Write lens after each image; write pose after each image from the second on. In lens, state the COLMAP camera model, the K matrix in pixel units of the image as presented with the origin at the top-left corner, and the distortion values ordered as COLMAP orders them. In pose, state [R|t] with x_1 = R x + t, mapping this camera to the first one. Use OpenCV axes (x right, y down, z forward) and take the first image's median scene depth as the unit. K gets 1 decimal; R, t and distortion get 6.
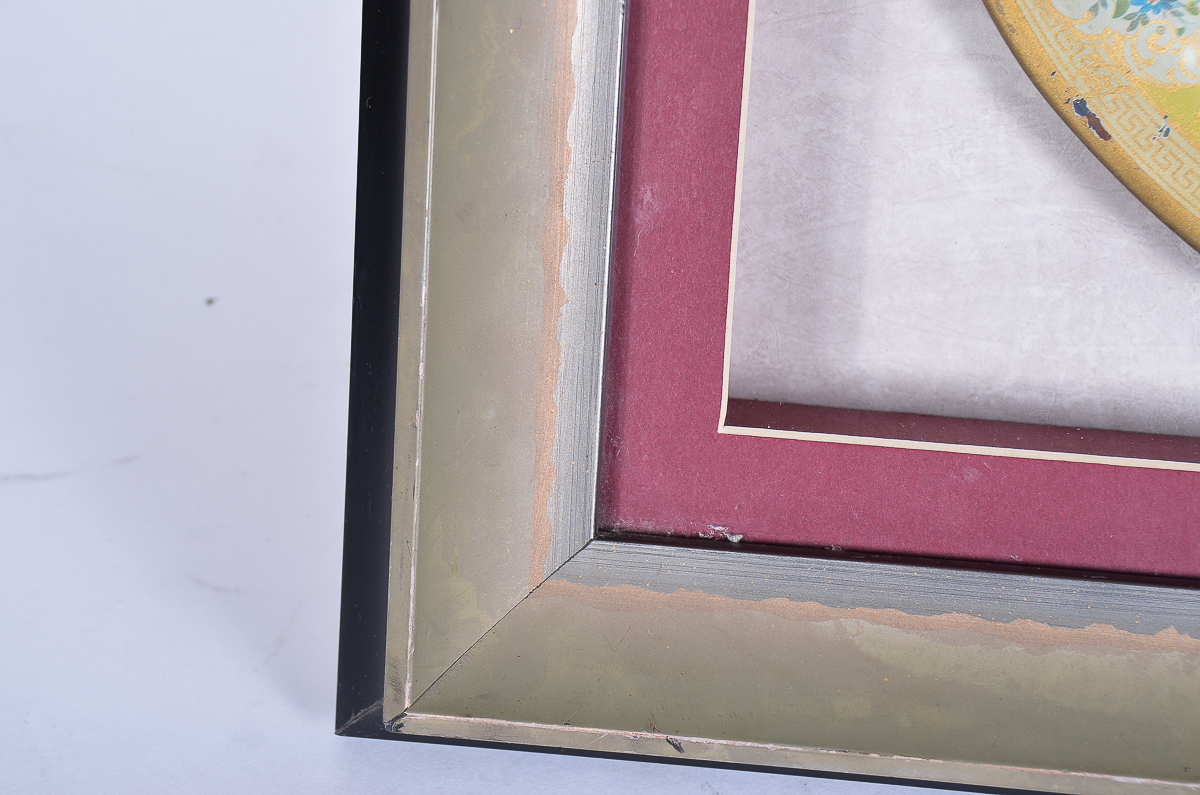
lens RADIAL K [[3262.8, 0, 618.7], [0, 3262.8, 445.9], [0, 0, 1]] dist [0.530236, 0.000000]
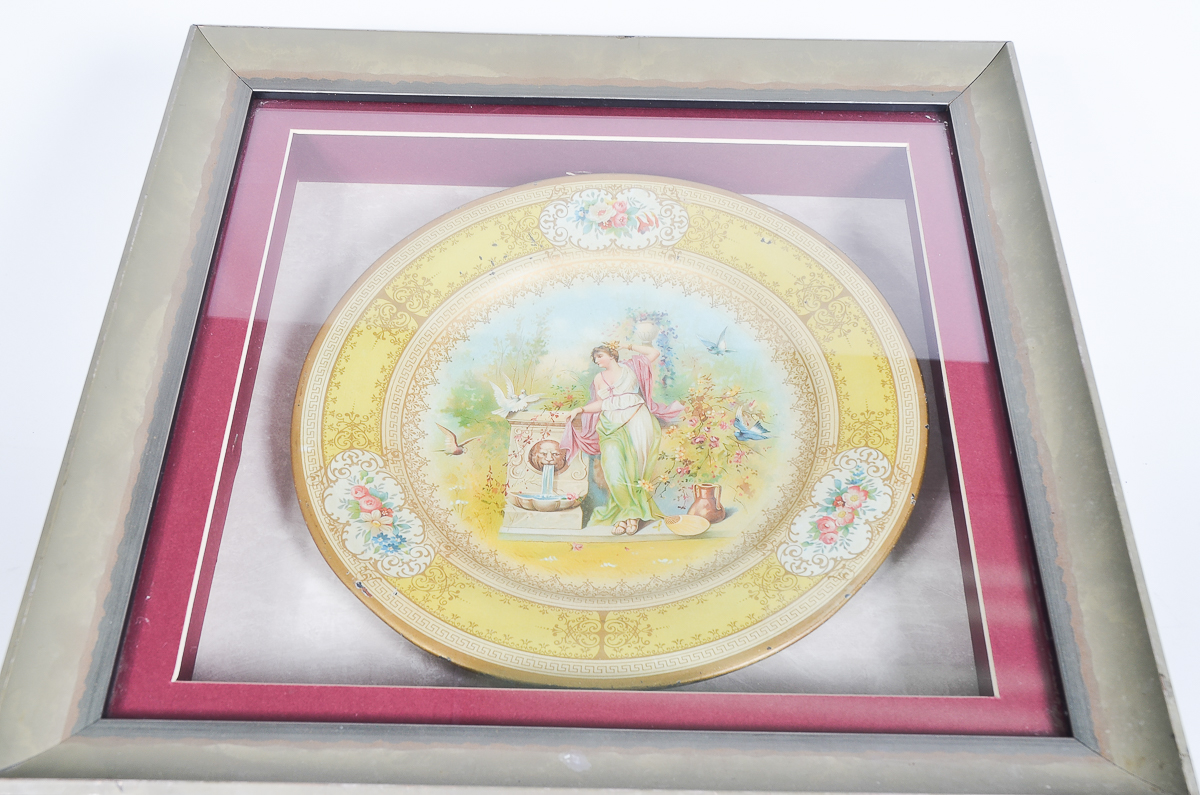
lens RADIAL K [[1519.6, 0, 614.3], [0, 1519.6, 408.9], [0, 0, 1]] dist [-0.009014, 0.000000]
pose [[0.995603, 0.007566, 0.093366, 0.215725], [0.067358, 0.634838, -0.769704, 0.638486], [-0.065096, 0.772609, 0.631537, 0.232963]]
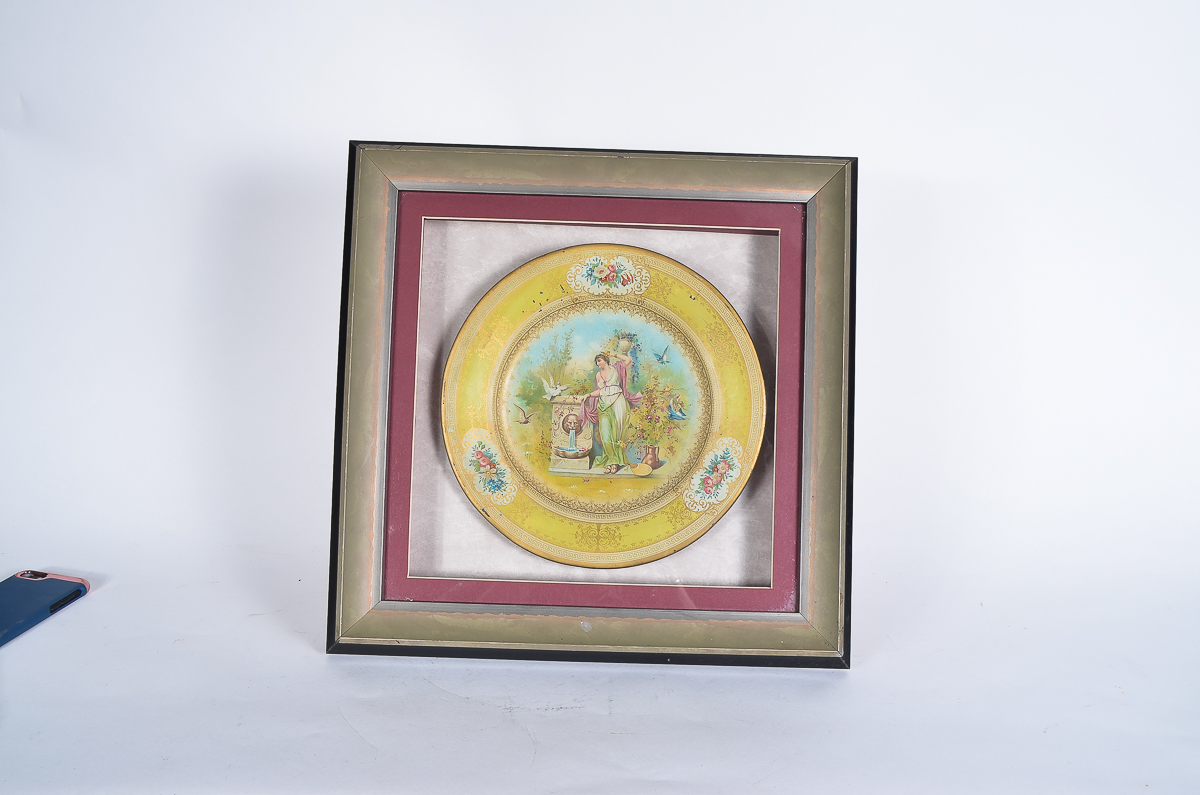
lens RADIAL K [[1519.6, 0, 617.4], [0, 1519.6, 420.9], [0, 0, 1]] dist [-0.009014, 0.000000]
pose [[0.996377, -0.029495, 0.079772, 0.161384], [0.049802, 0.962656, -0.266107, 0.370060], [-0.068944, 0.269116, 0.960637, -1.168604]]
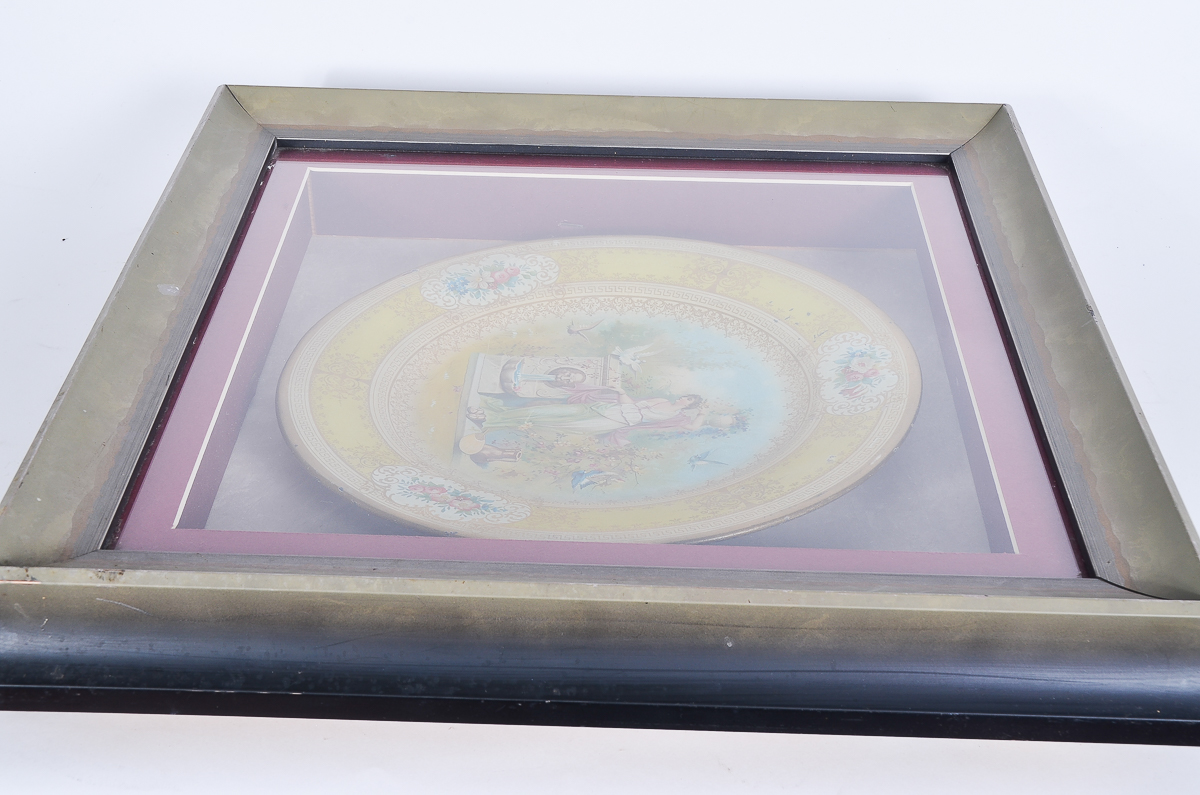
lens RADIAL K [[1784.5, 0, 605.8], [0, 1784.5, 398.1], [0, 0, 1]] dist [0.010057, 0.000000]
pose [[0.040717, 0.586586, -0.808863, 1.399627], [-0.972403, -0.162864, -0.167058, -0.026260], [-0.229728, 0.793343, 0.563766, 0.215552]]
